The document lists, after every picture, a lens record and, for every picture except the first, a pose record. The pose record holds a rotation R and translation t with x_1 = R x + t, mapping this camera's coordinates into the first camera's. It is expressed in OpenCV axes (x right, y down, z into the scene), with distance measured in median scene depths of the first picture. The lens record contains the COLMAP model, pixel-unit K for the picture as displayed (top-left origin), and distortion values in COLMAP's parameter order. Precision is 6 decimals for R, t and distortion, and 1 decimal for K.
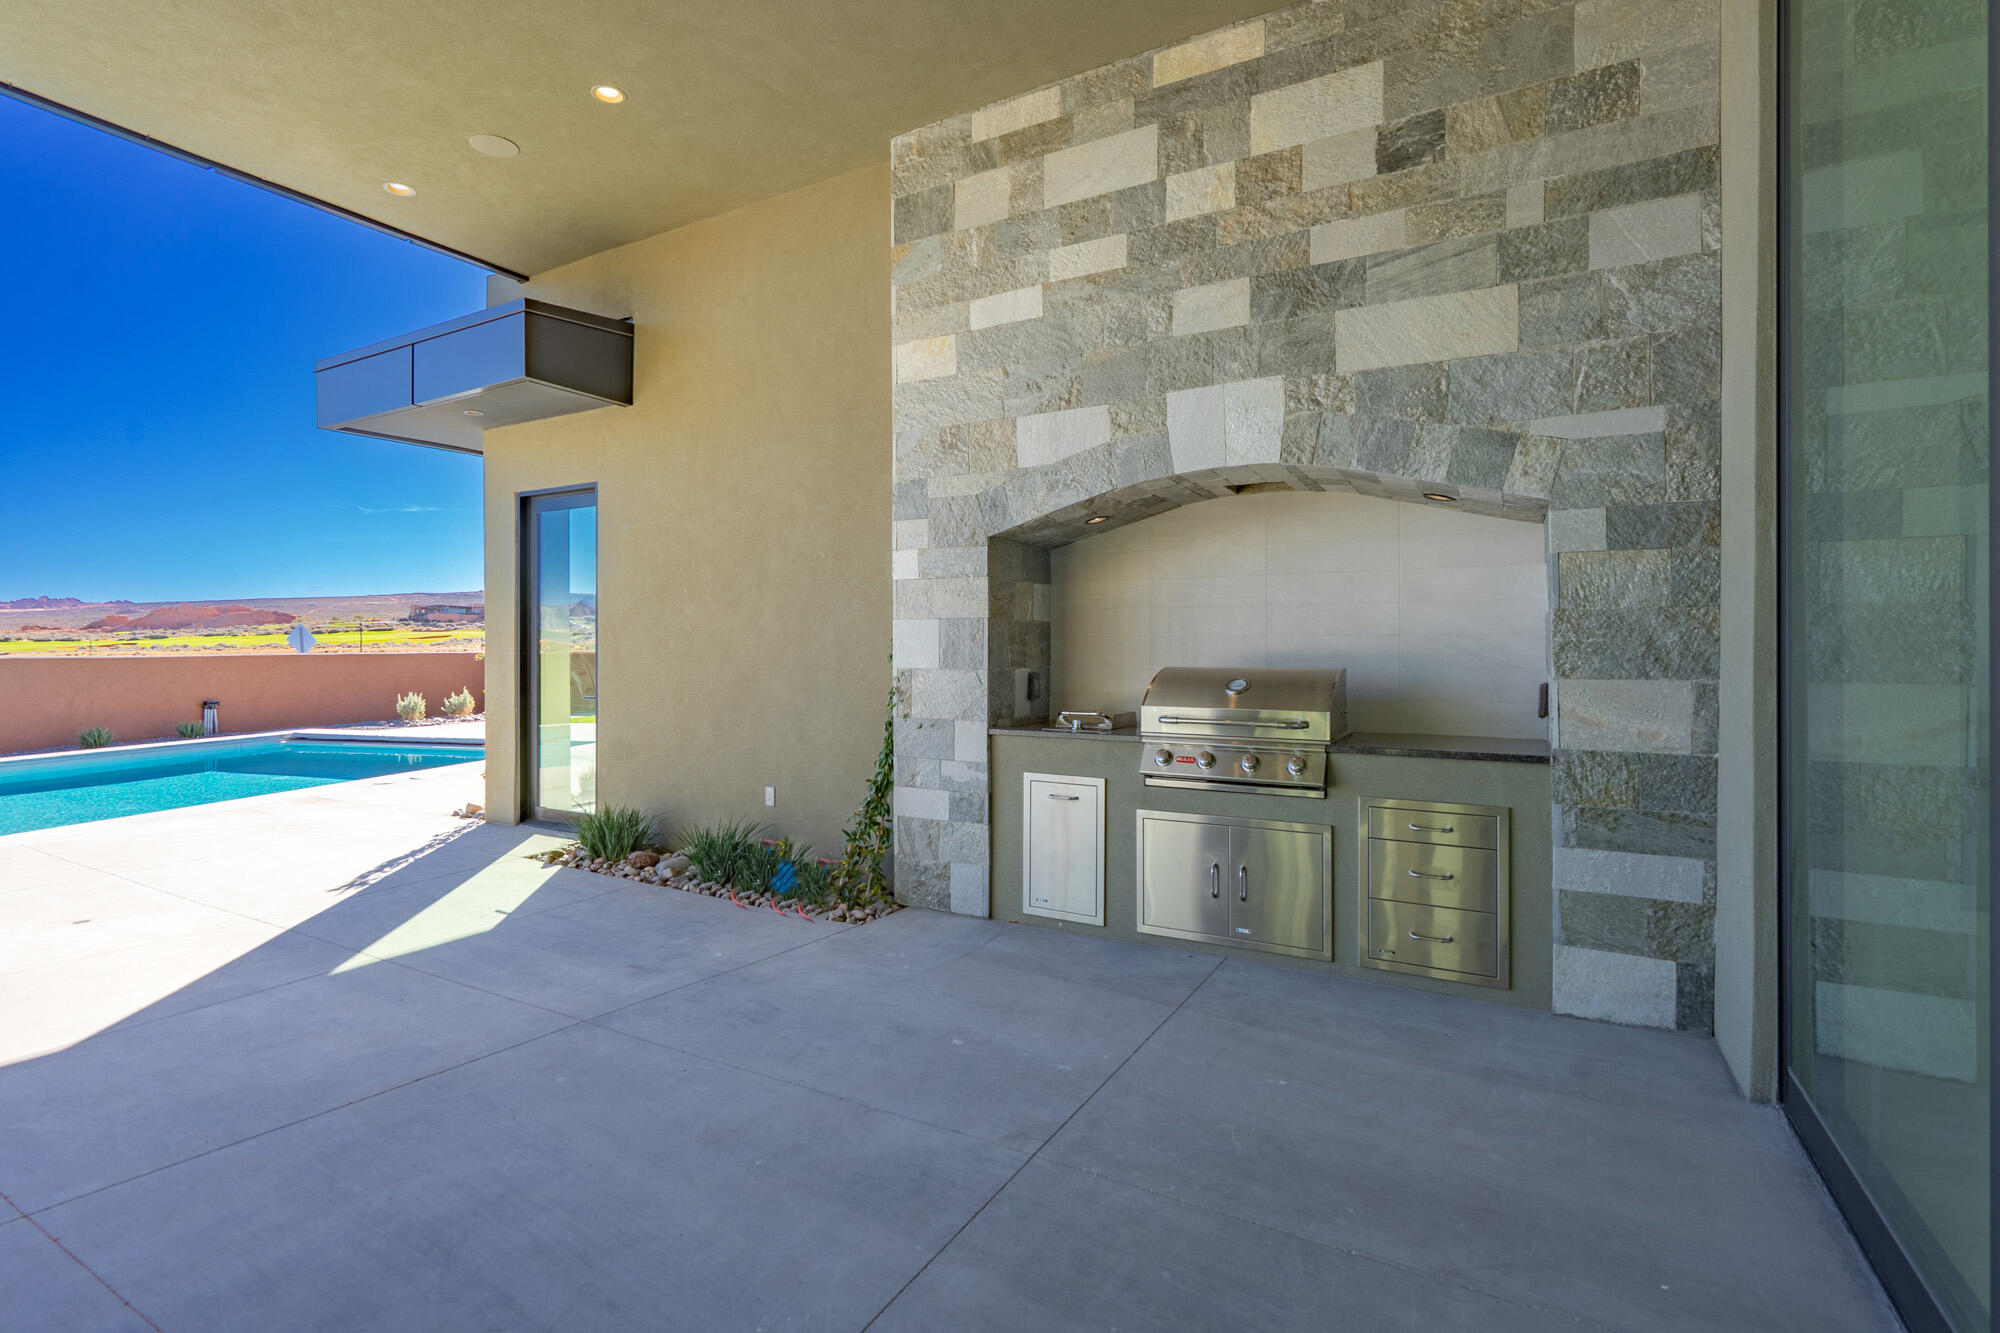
lens RADIAL K [[948.5, 0, 976.6], [0, 948.5, 650.2], [0, 0, 1]] dist [0.003403, -0.001265]
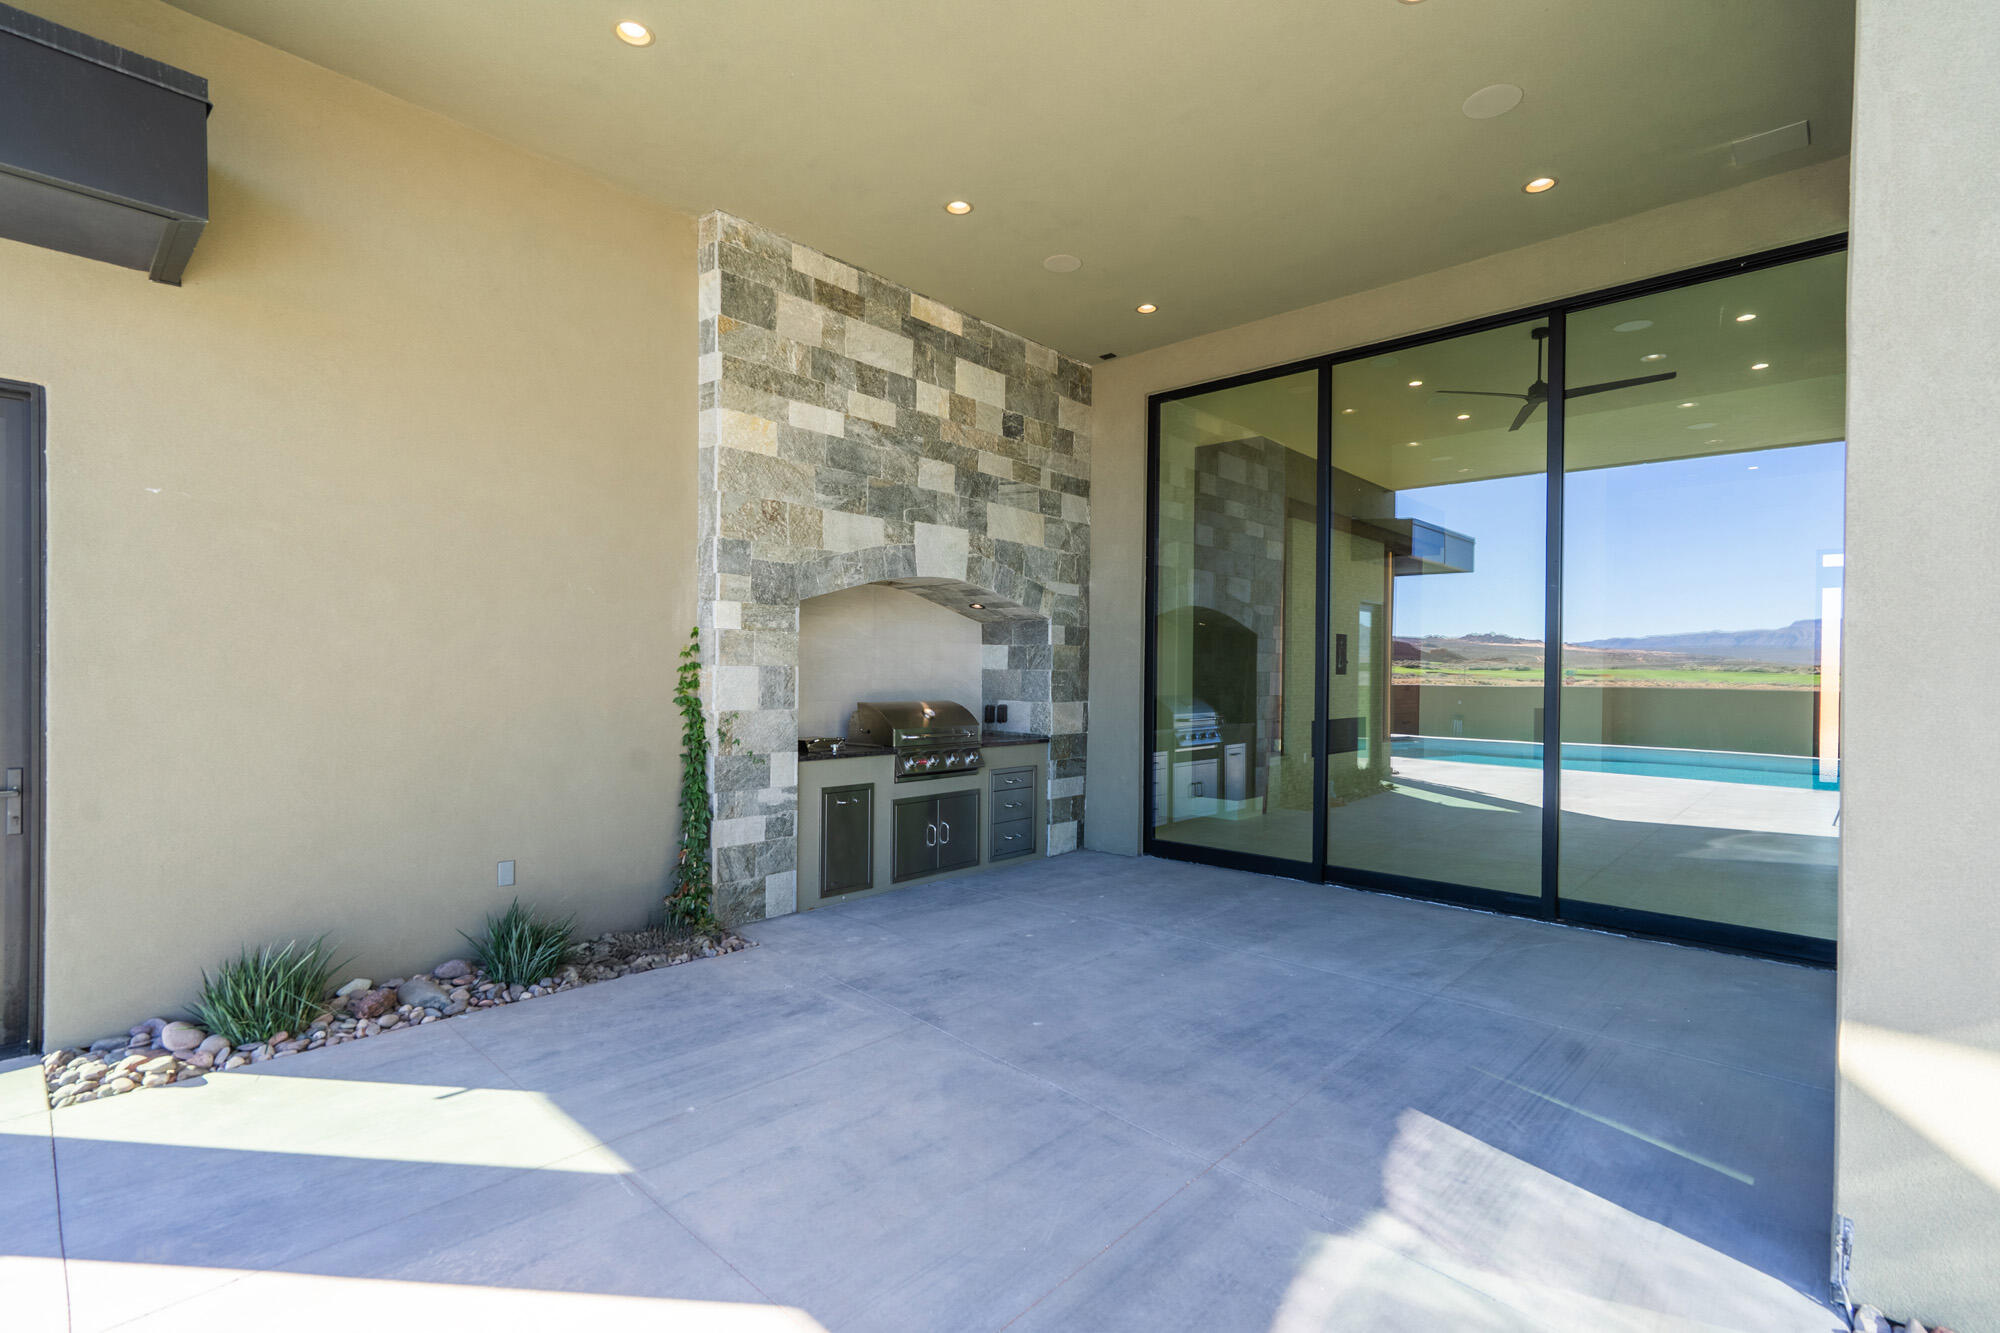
lens RADIAL K [[948.5, 0, 998.8], [0, 948.5, 680.8], [0, 0, 1]] dist [0.003403, -0.001265]
pose [[0.198779, -0.011583, 0.979976, -1.271035], [-0.012116, 0.999825, 0.014275, -0.040827], [-0.979970, -0.014711, 0.198603, 0.566620]]
